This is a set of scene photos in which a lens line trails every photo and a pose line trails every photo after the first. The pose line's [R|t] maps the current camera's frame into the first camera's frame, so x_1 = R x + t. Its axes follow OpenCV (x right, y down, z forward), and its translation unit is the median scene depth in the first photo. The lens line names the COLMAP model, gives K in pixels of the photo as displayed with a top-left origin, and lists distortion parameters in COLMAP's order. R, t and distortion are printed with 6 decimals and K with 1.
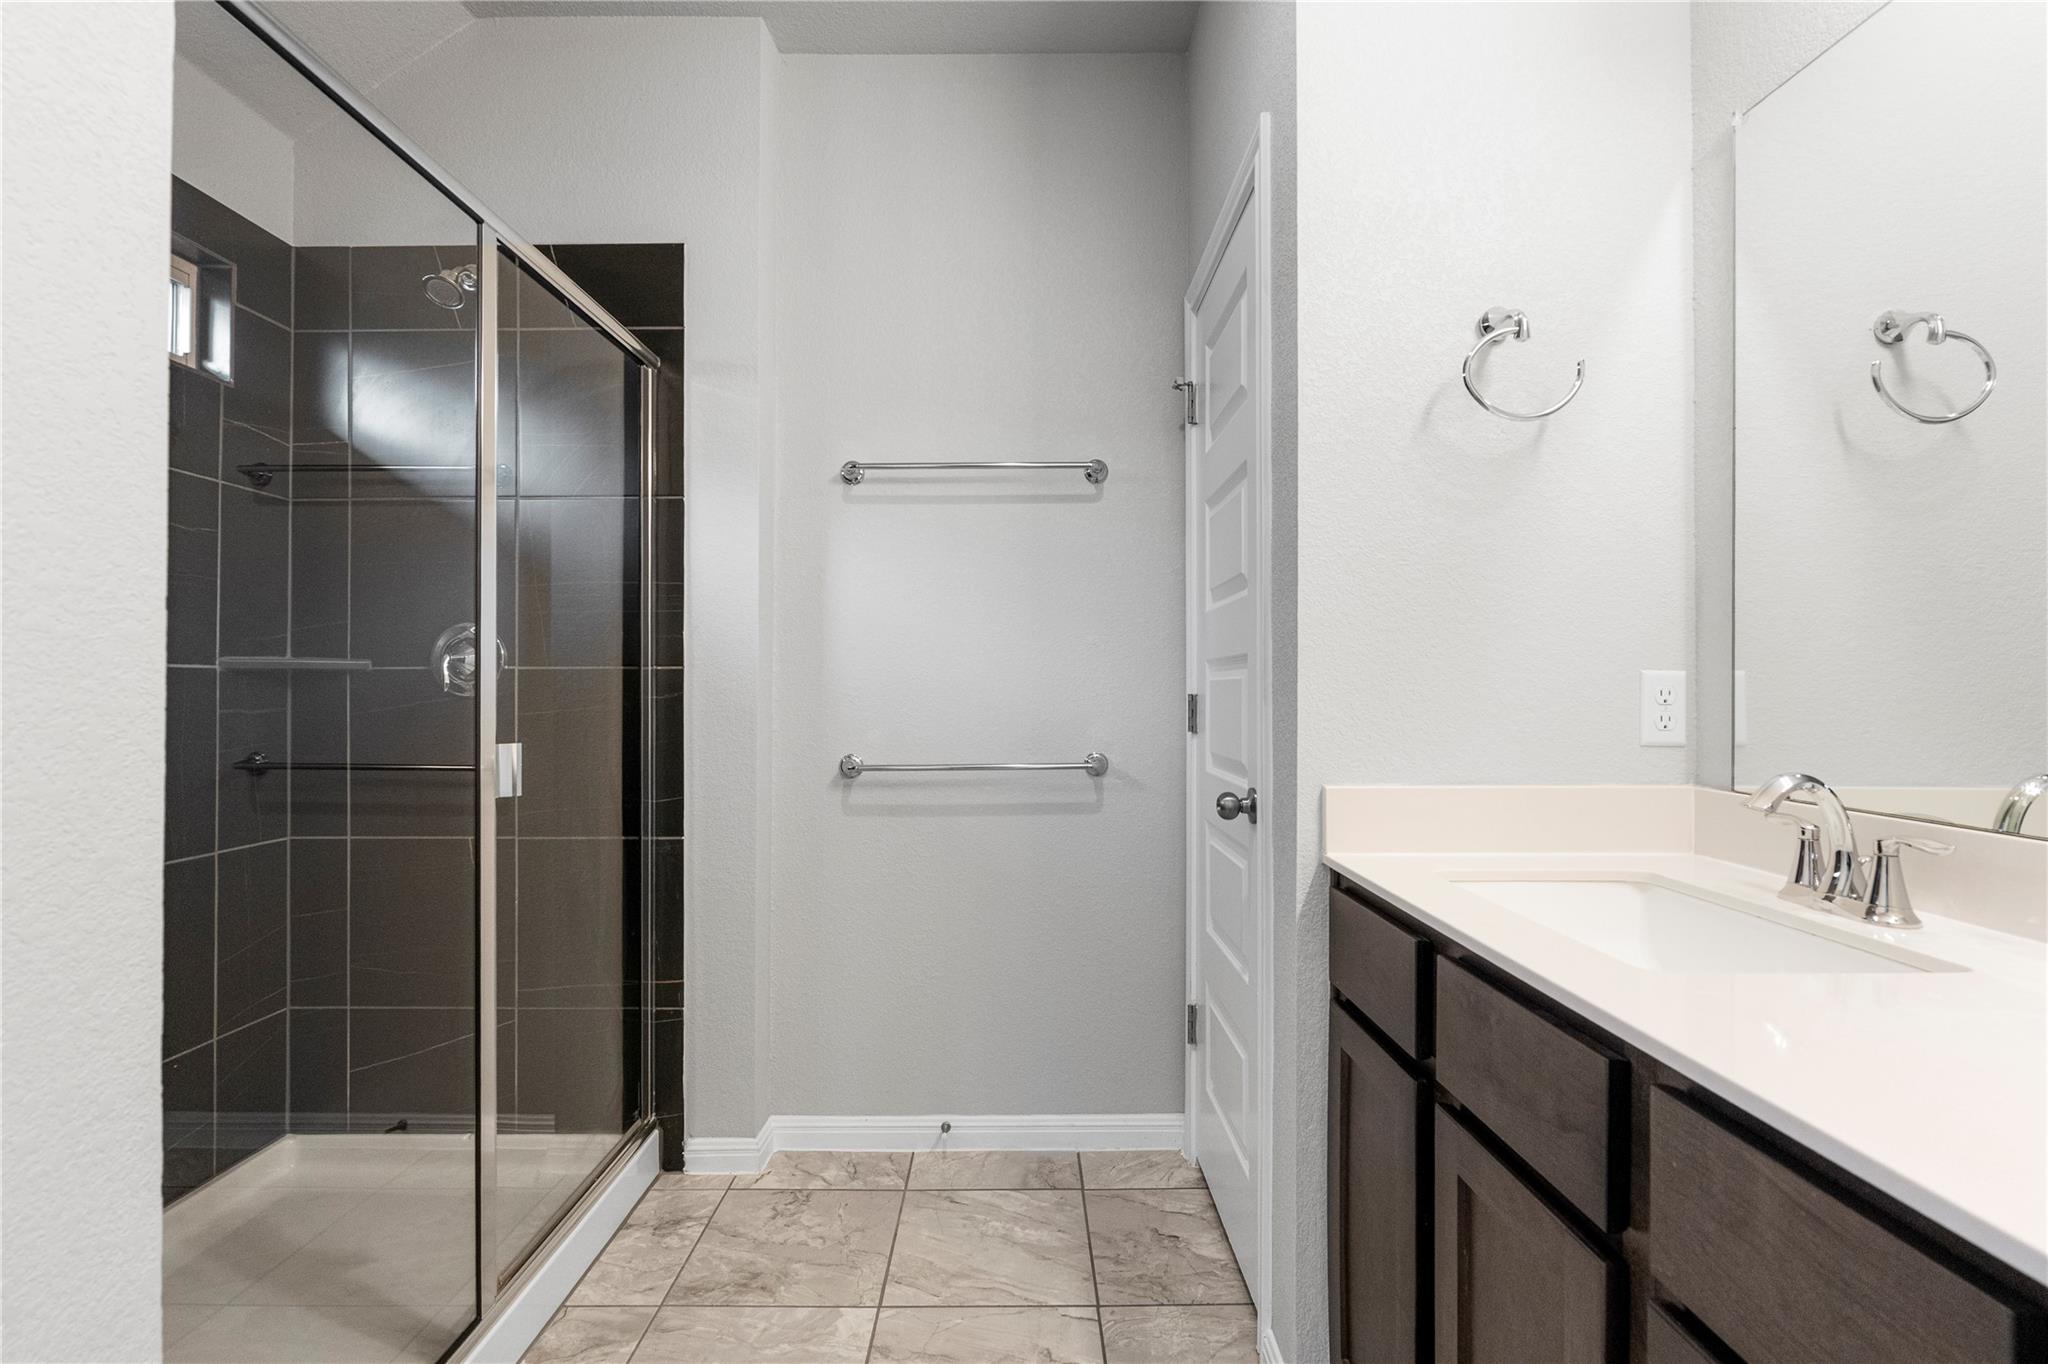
lens RADIAL K [[930.8, 0, 1021.4], [0, 930.8, 680.1], [0, 0, 1]] dist [-0.004618, 0.000454]
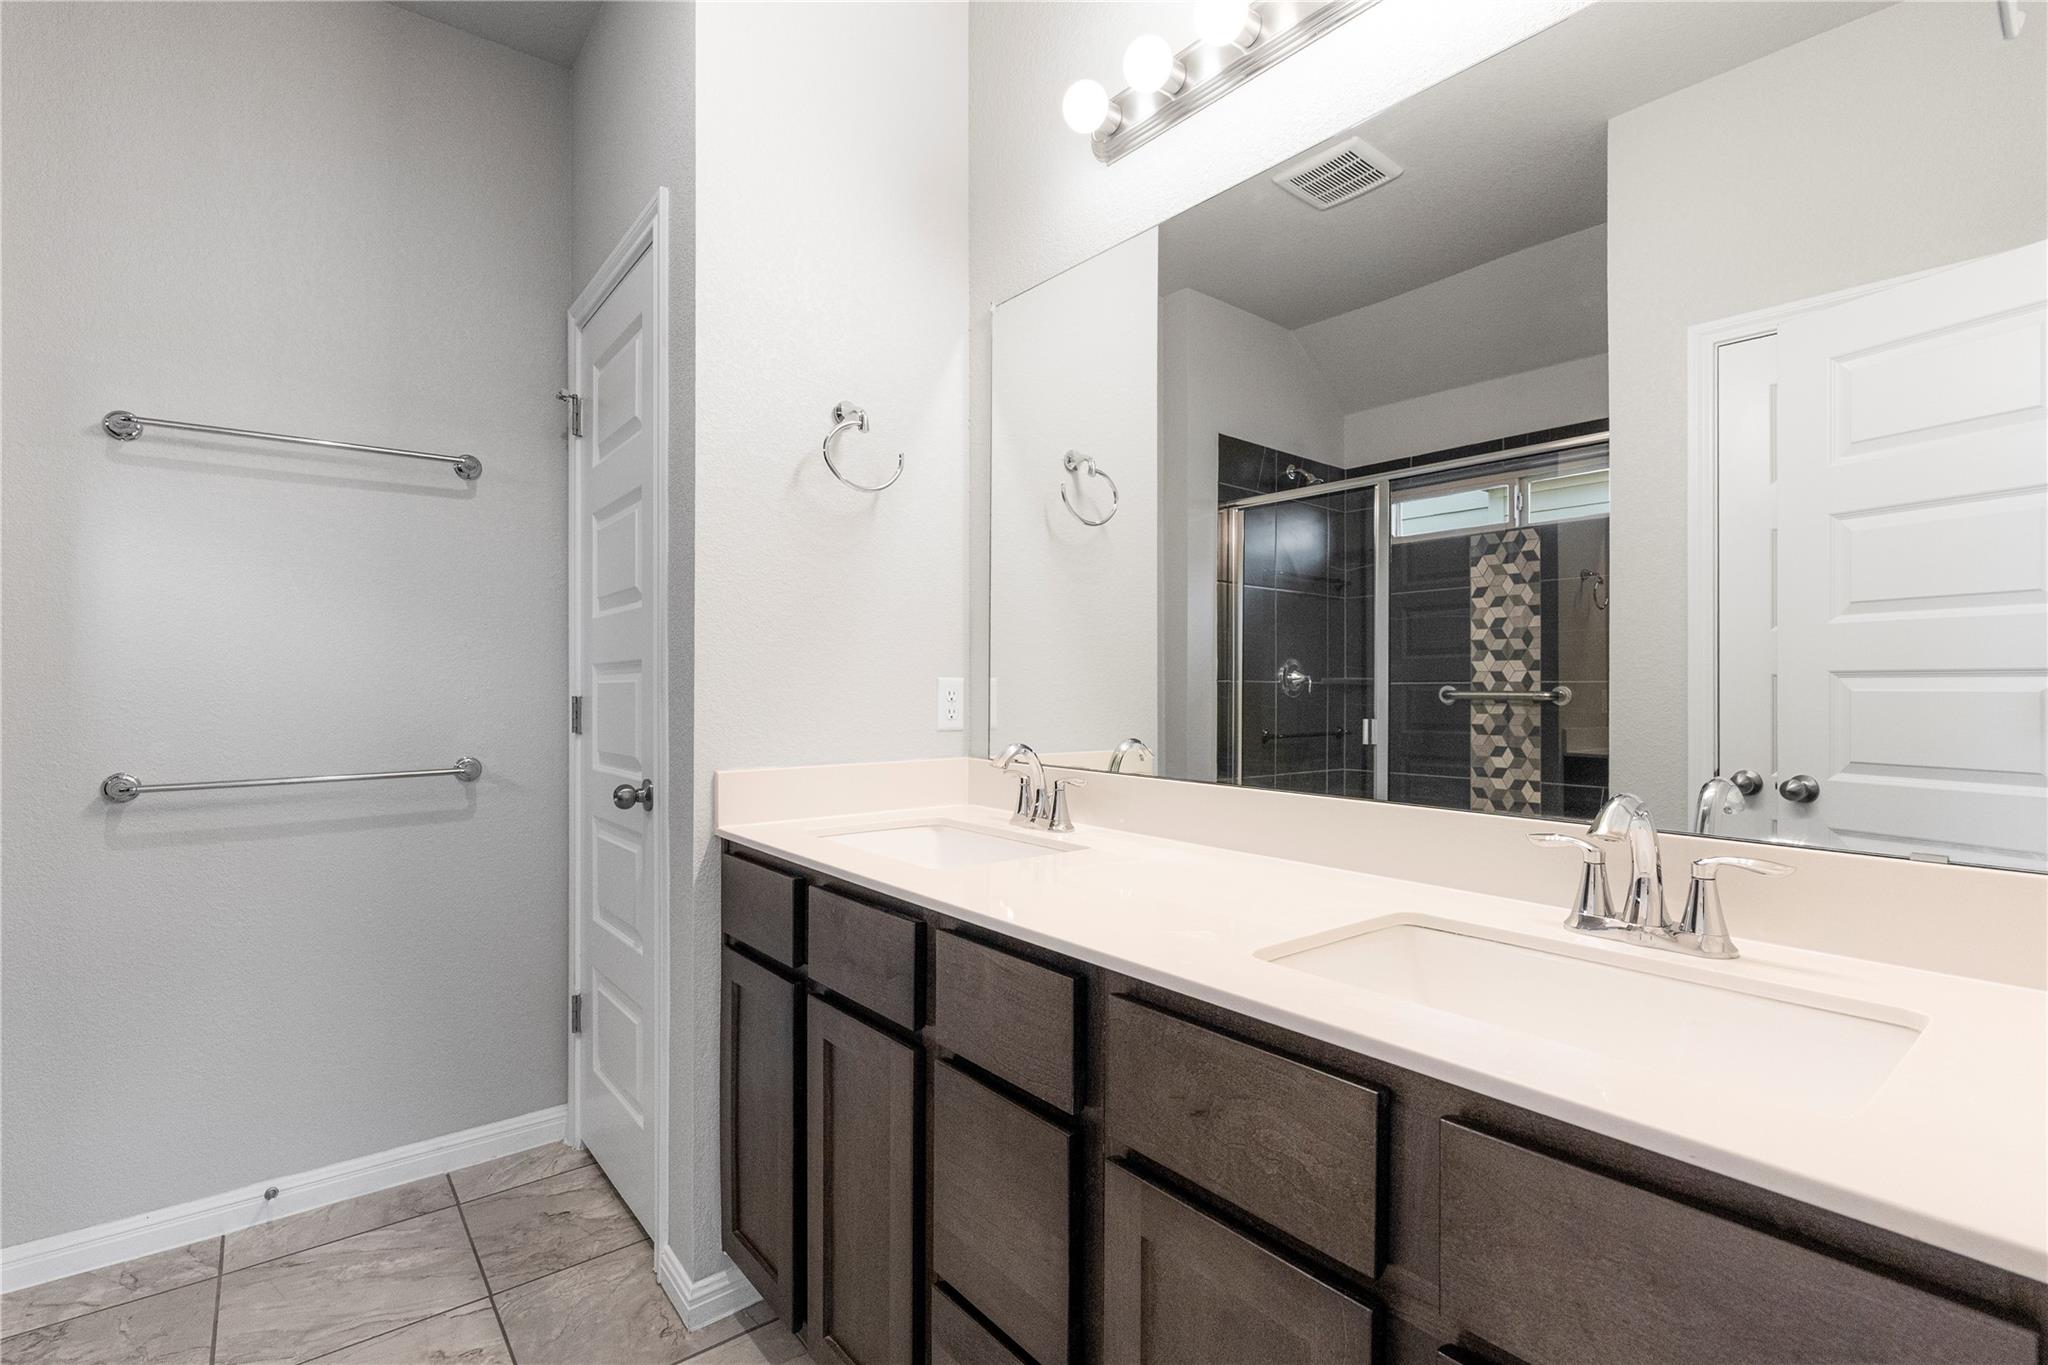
lens RADIAL K [[930.8, 0, 1021.4], [0, 930.8, 680.6], [0, 0, 1]] dist [-0.004618, 0.000454]
pose [[0.783190, 0.004041, 0.621769, -0.096646], [-0.002908, 0.999992, -0.002837, -0.001571], [-0.621775, 0.000414, 0.783195, -0.160908]]
